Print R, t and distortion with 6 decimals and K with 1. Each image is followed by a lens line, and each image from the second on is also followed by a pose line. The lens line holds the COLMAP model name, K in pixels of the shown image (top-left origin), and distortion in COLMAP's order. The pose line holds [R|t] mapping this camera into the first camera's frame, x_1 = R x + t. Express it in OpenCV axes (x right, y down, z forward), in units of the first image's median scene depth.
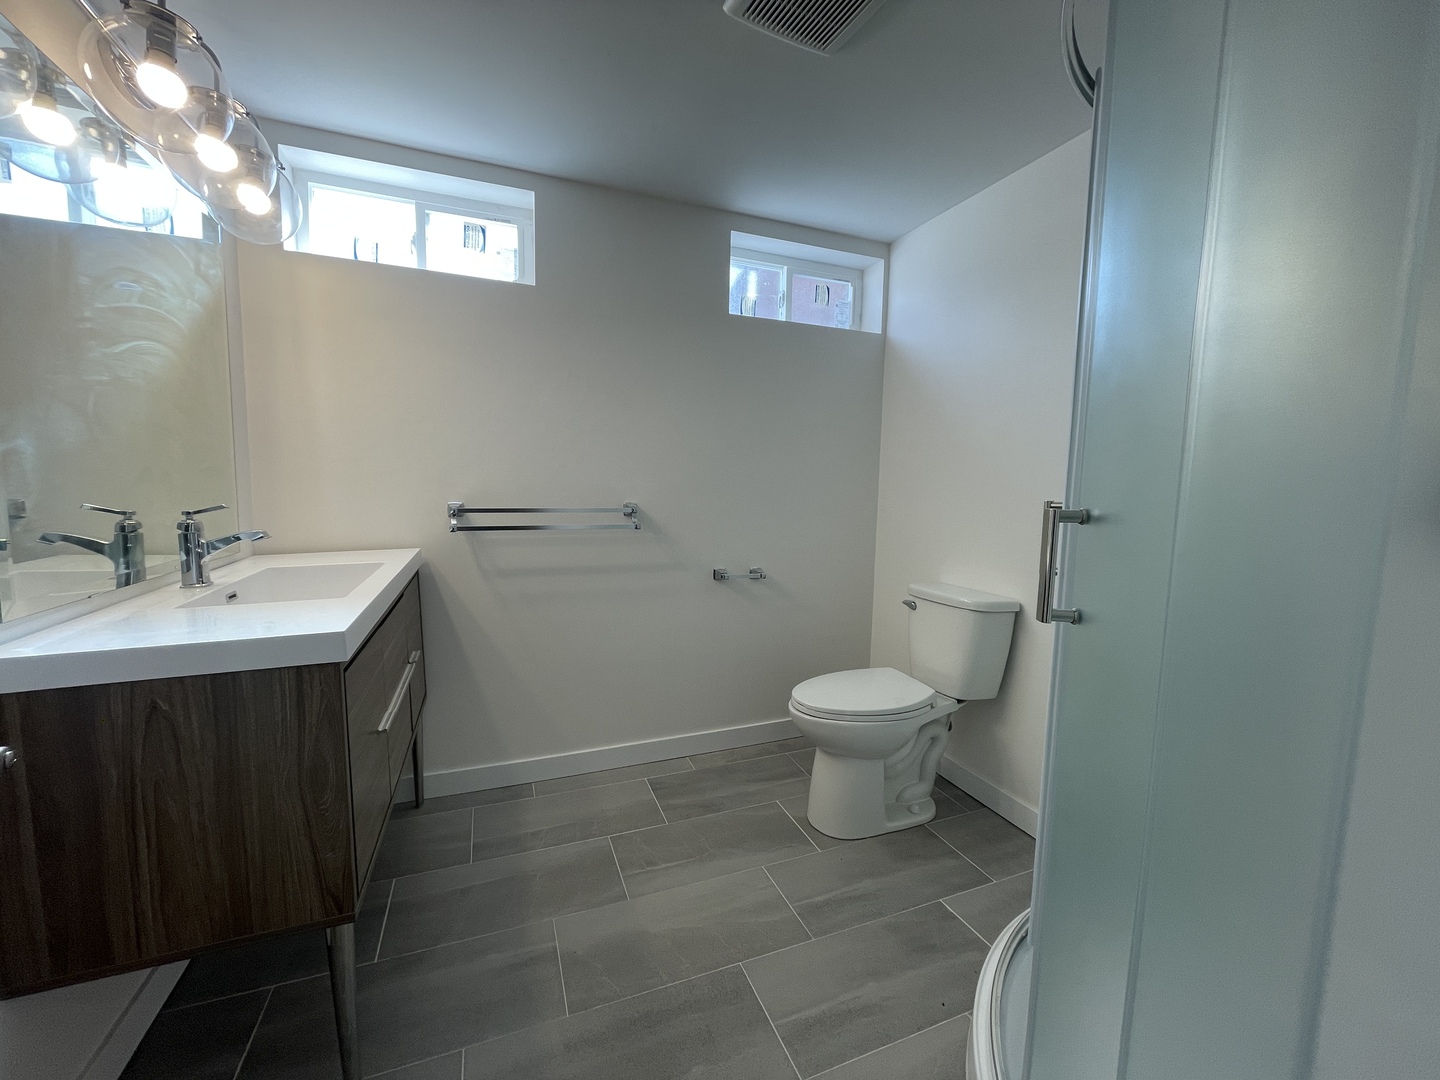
lens RADIAL K [[580.8, 0, 720.0], [0, 580.8, 540.0], [0, 0, 1]] dist [-0.008532, -0.000202]
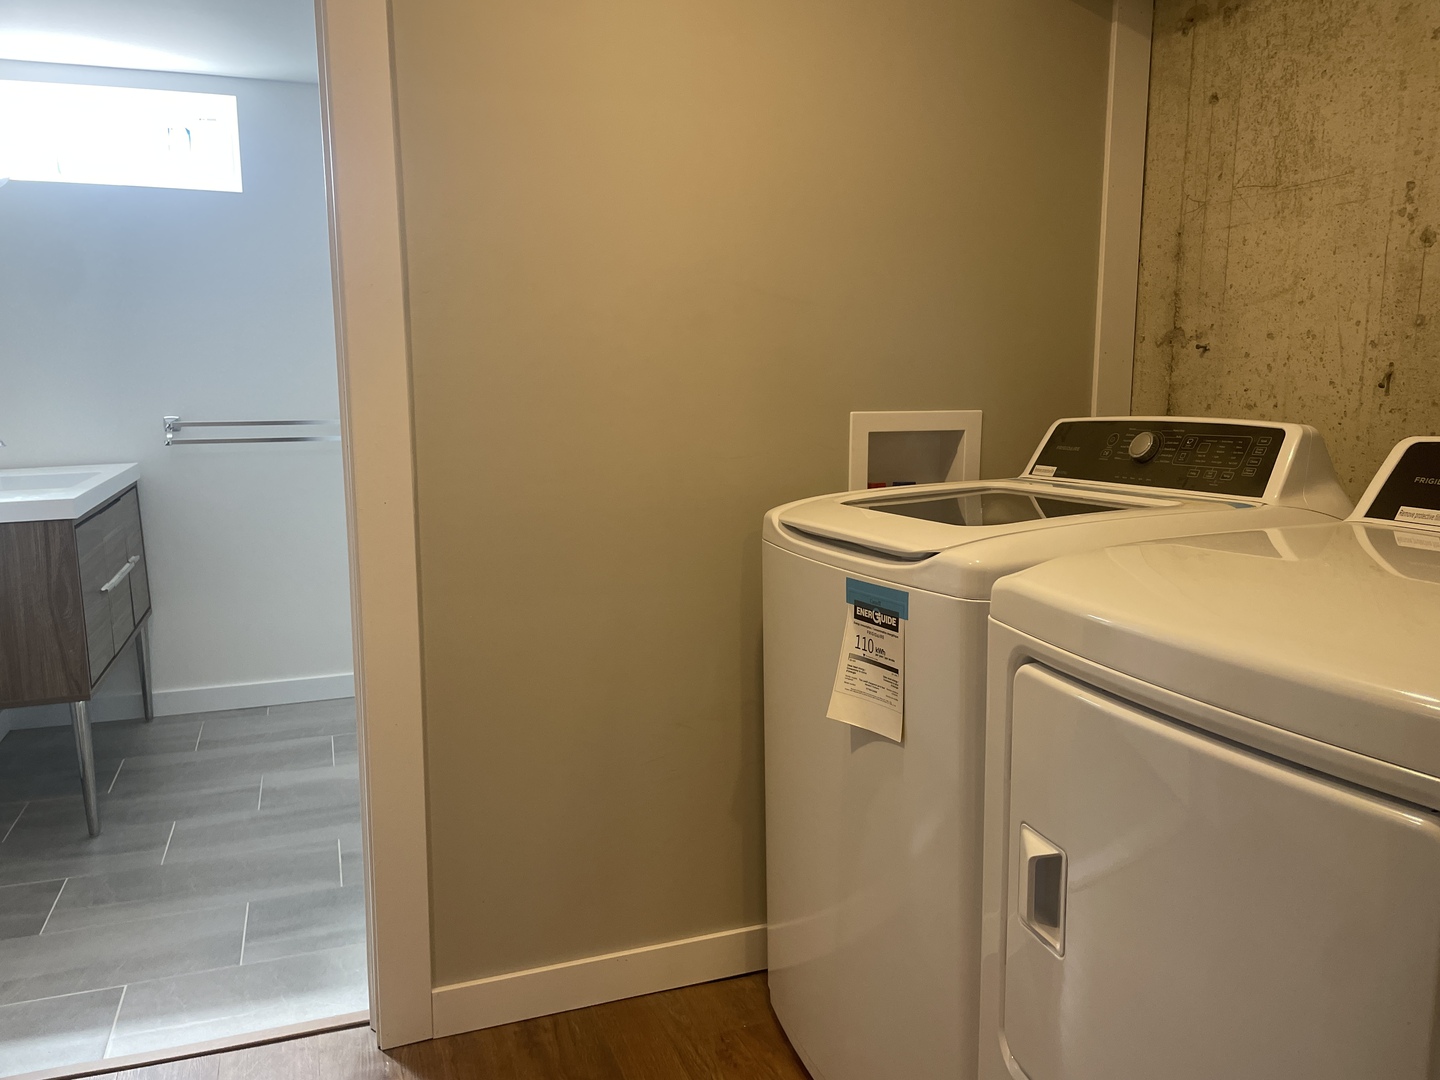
lens RADIAL K [[1078.7, 0, 732.6], [0, 1078.7, 546.5], [0, 0, 1]] dist [0.083946, -0.105649]
pose [[0.999688, -0.023561, -0.008246, 0.622319], [0.023909, 0.998701, 0.045007, 0.114594], [0.007175, -0.045190, 0.998953, -1.059669]]
